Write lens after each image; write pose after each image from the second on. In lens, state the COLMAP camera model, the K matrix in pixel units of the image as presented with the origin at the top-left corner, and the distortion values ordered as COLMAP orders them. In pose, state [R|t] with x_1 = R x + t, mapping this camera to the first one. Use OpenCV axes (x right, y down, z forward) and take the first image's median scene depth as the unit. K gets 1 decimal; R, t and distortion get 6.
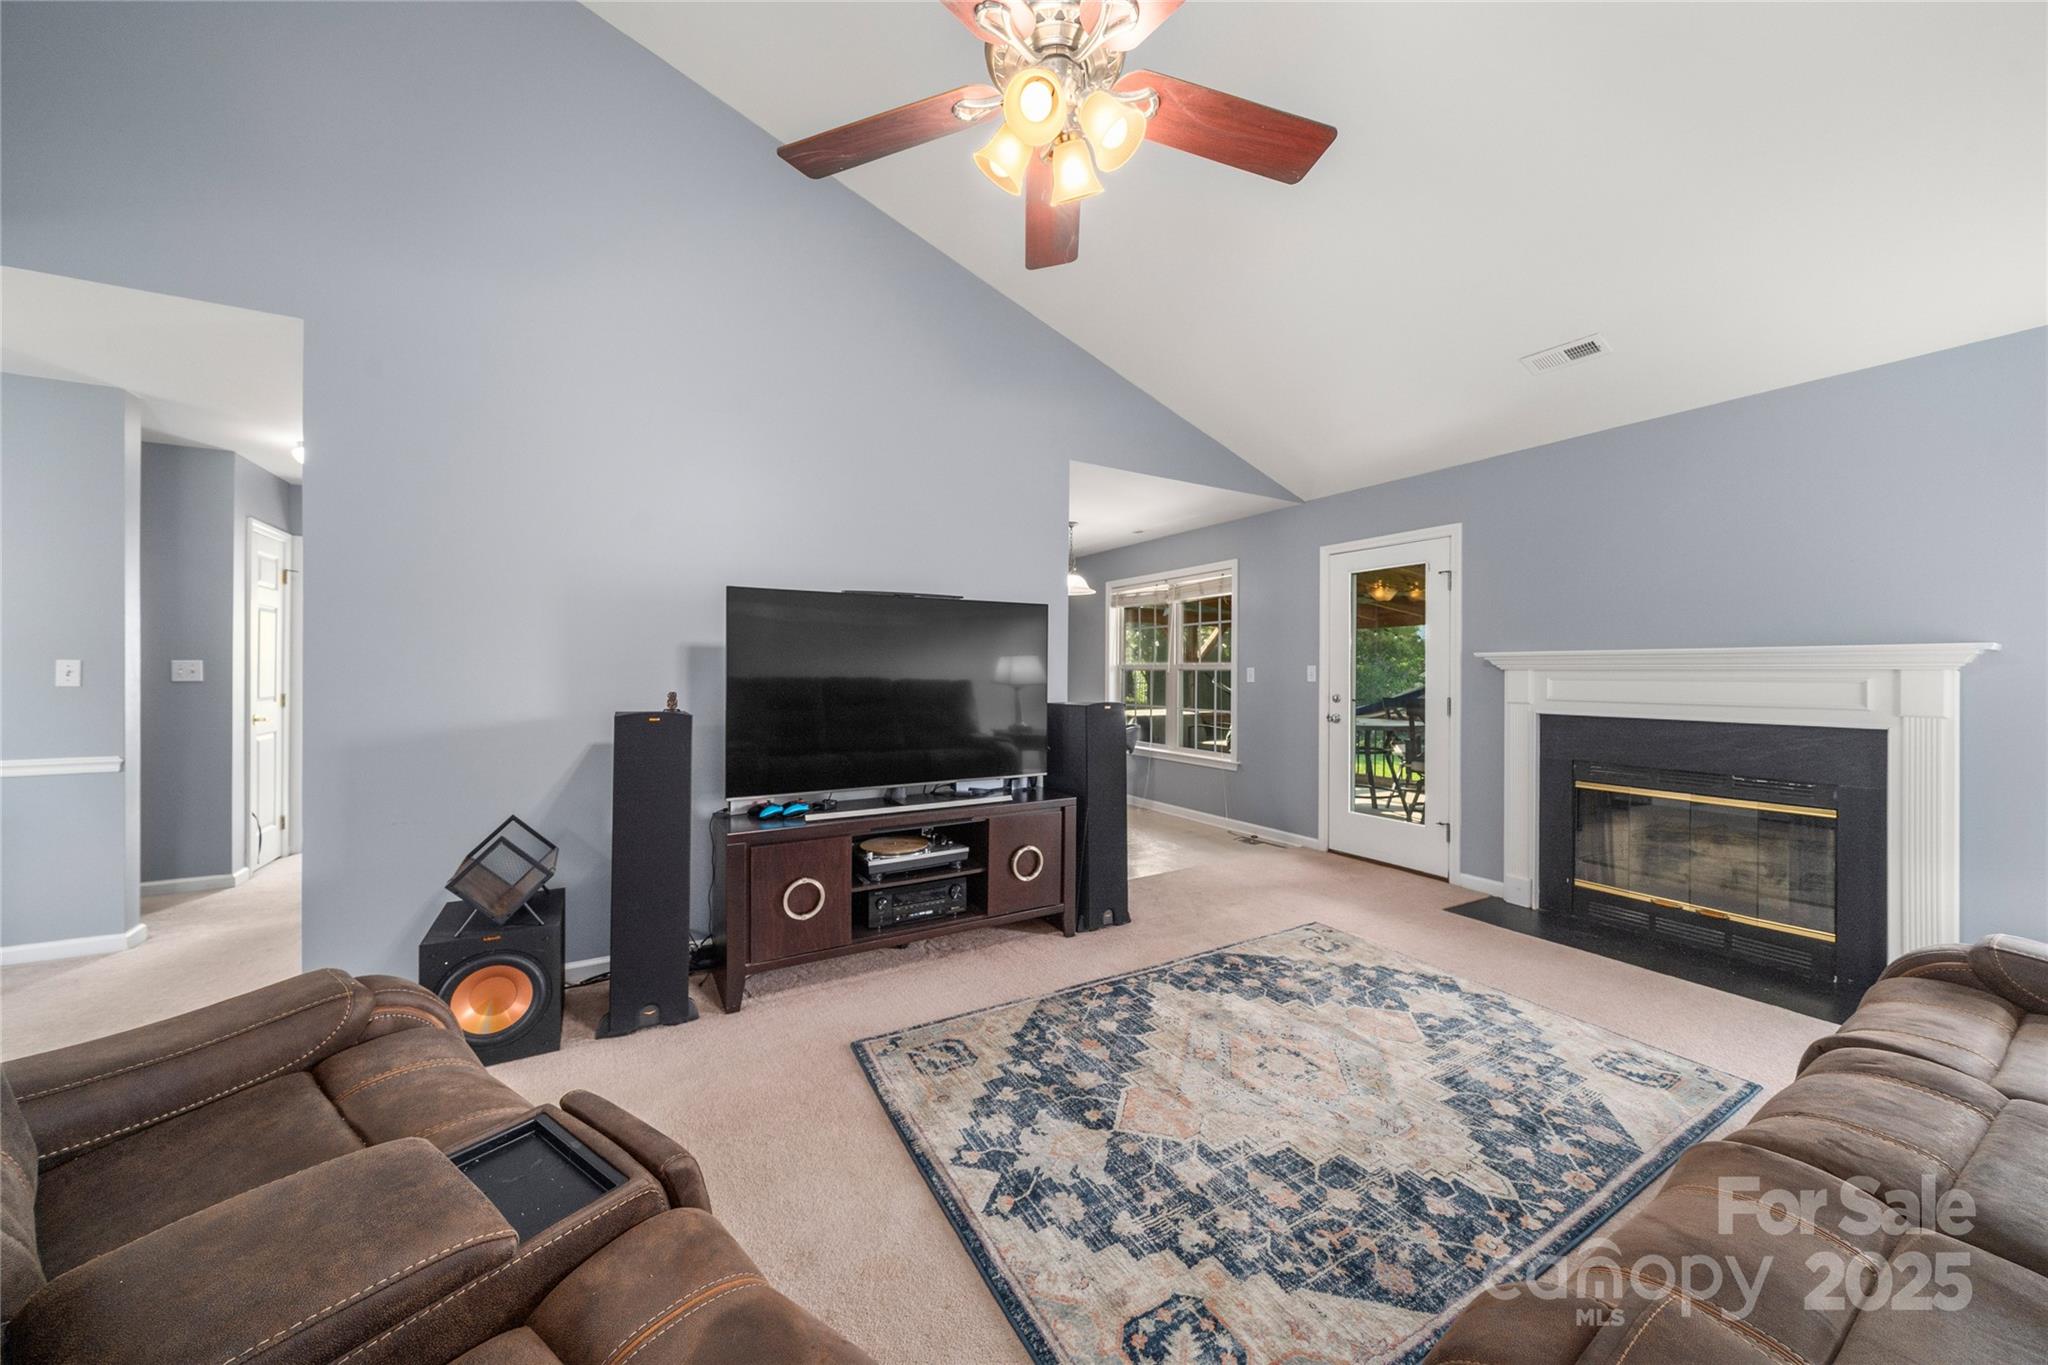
lens RADIAL K [[718.6, 0, 1035.1], [0, 718.6, 677.2], [0, 0, 1]] dist [-0.005612, -0.000146]
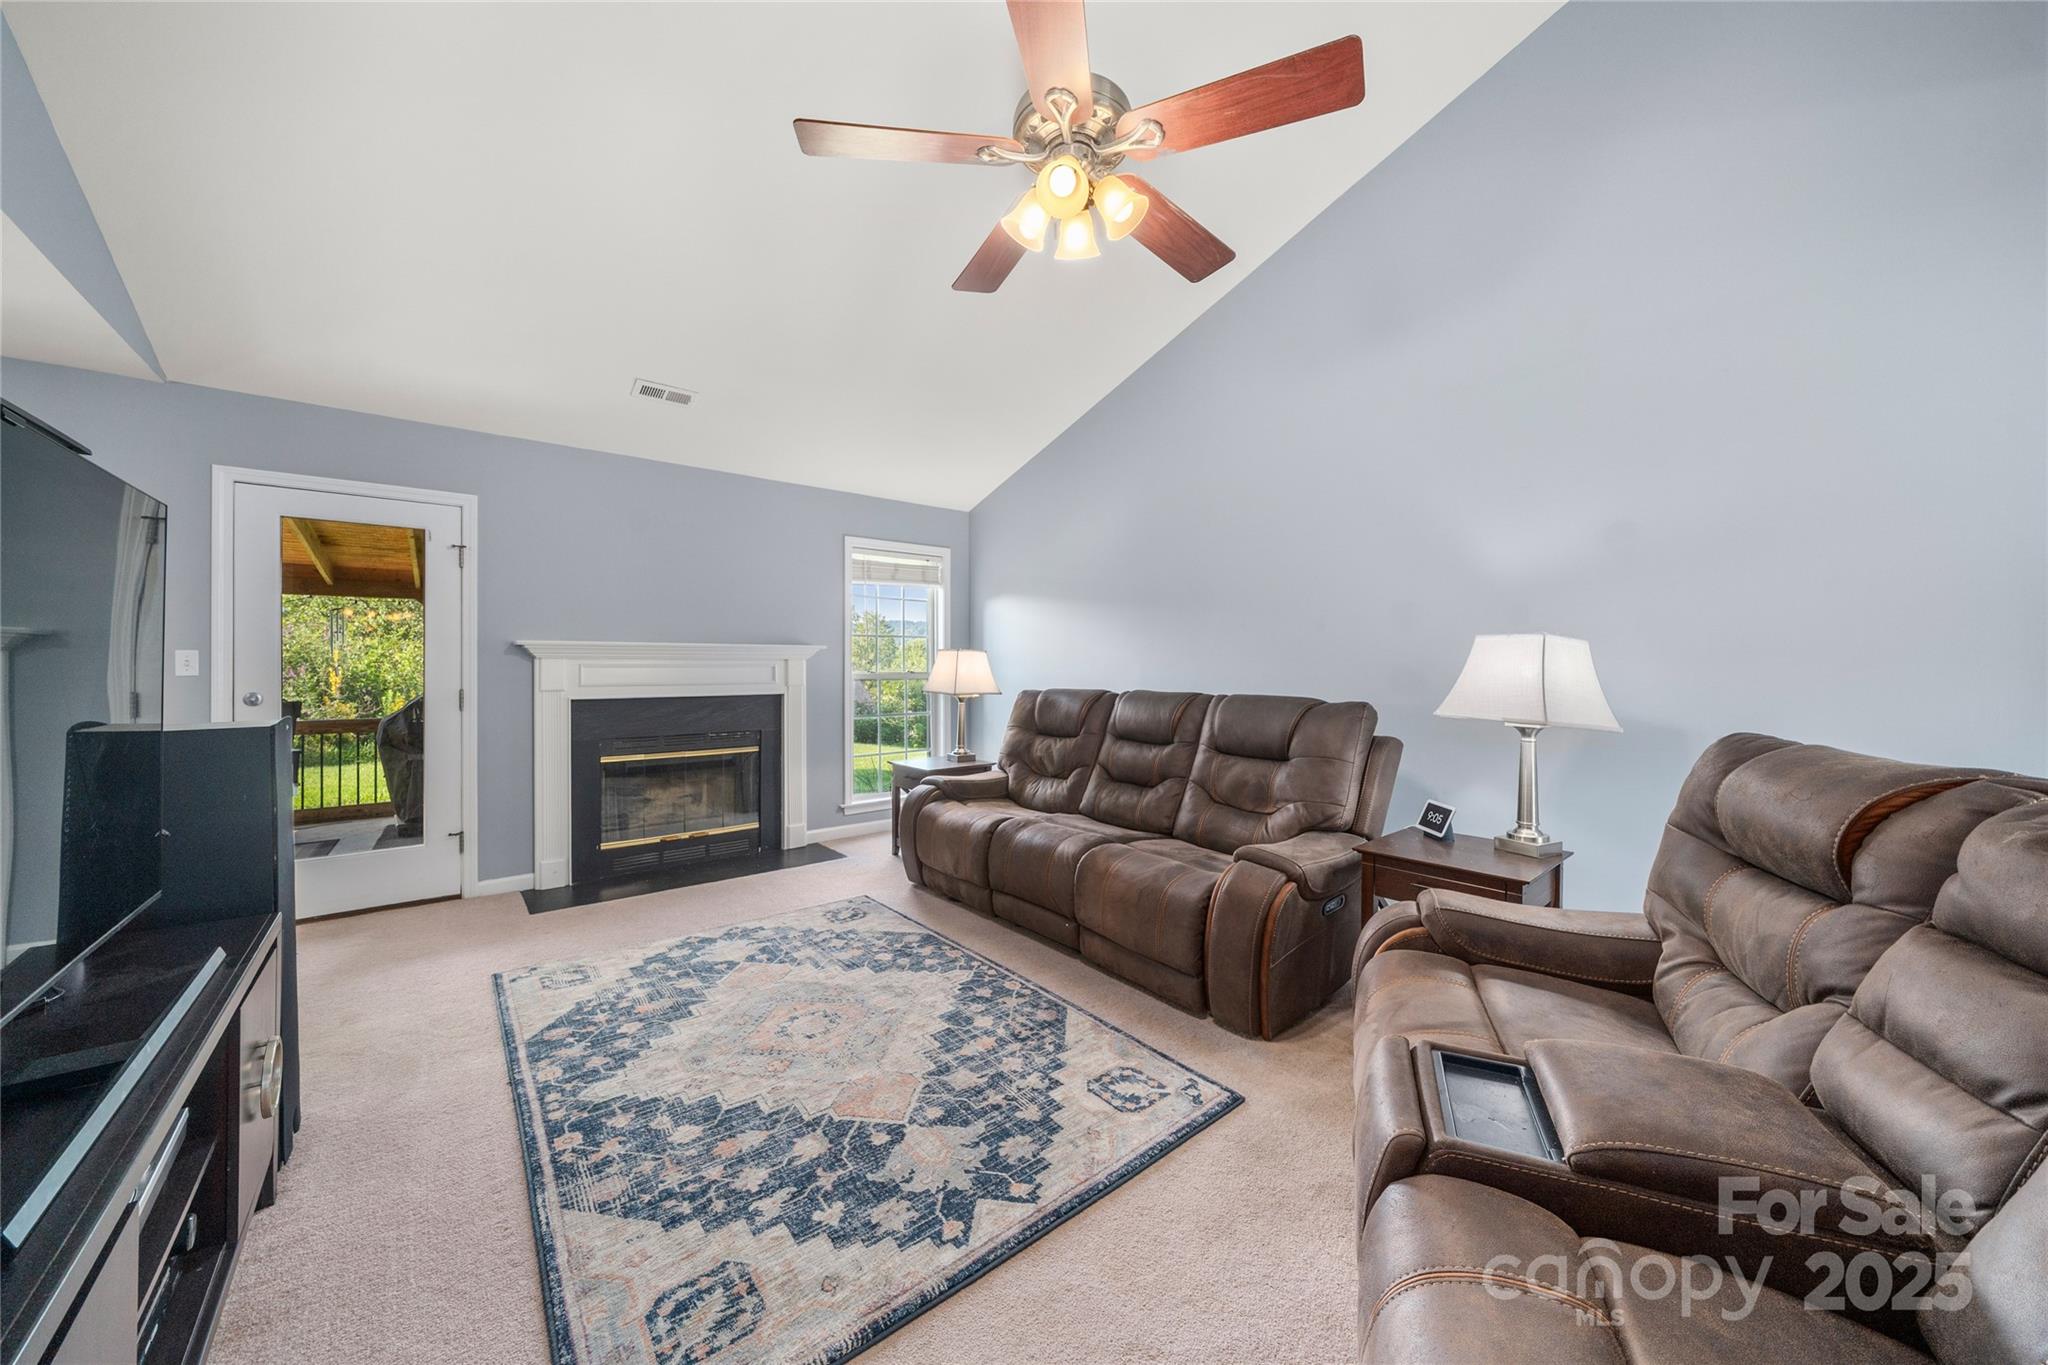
lens RADIAL K [[718.6, 0, 1029.0], [0, 718.6, 664.5], [0, 0, 1]] dist [-0.005612, -0.000146]
pose [[-0.159303, -0.004227, 0.987221, -0.709624], [0.005833, 0.999969, 0.005223, -0.004034], [-0.987212, 0.006590, -0.159274, 0.785724]]
